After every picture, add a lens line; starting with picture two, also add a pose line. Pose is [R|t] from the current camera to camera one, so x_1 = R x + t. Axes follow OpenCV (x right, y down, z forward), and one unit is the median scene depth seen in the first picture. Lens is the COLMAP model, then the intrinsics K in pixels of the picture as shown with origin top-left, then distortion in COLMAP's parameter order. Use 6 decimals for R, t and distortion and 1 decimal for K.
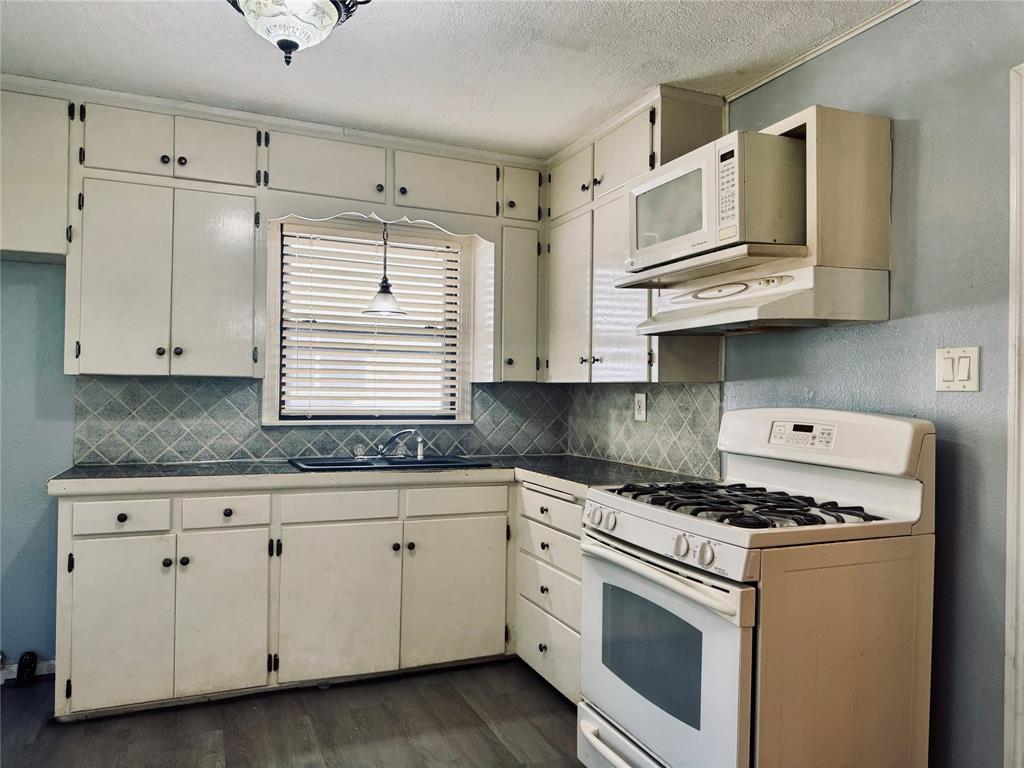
lens RADIAL K [[717.4, 0, 516.0], [0, 717.4, 388.2], [0, 0, 1]] dist [0.053138, -0.097481]
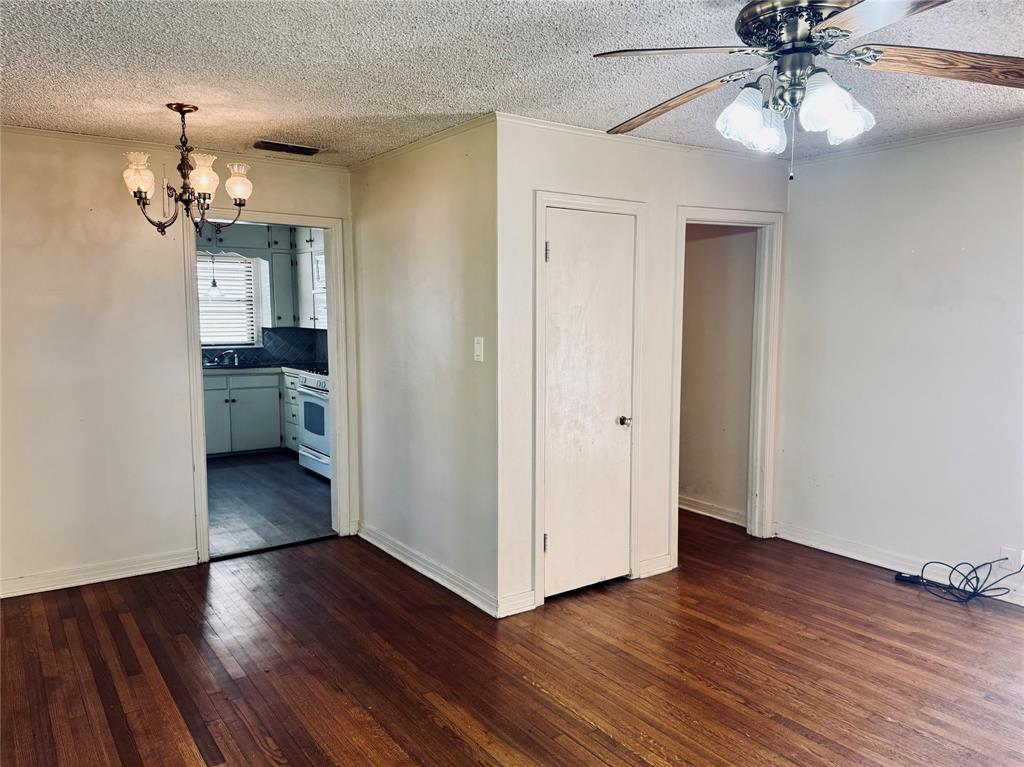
lens RADIAL K [[717.4, 0, 516.0], [0, 717.4, 387.7], [0, 0, 1]] dist [0.053138, -0.097481]
pose [[0.974136, -0.038297, 0.222693, 0.190138], [0.012790, 0.993298, 0.114871, -0.067842], [-0.225600, -0.109052, 0.968097, -1.239796]]
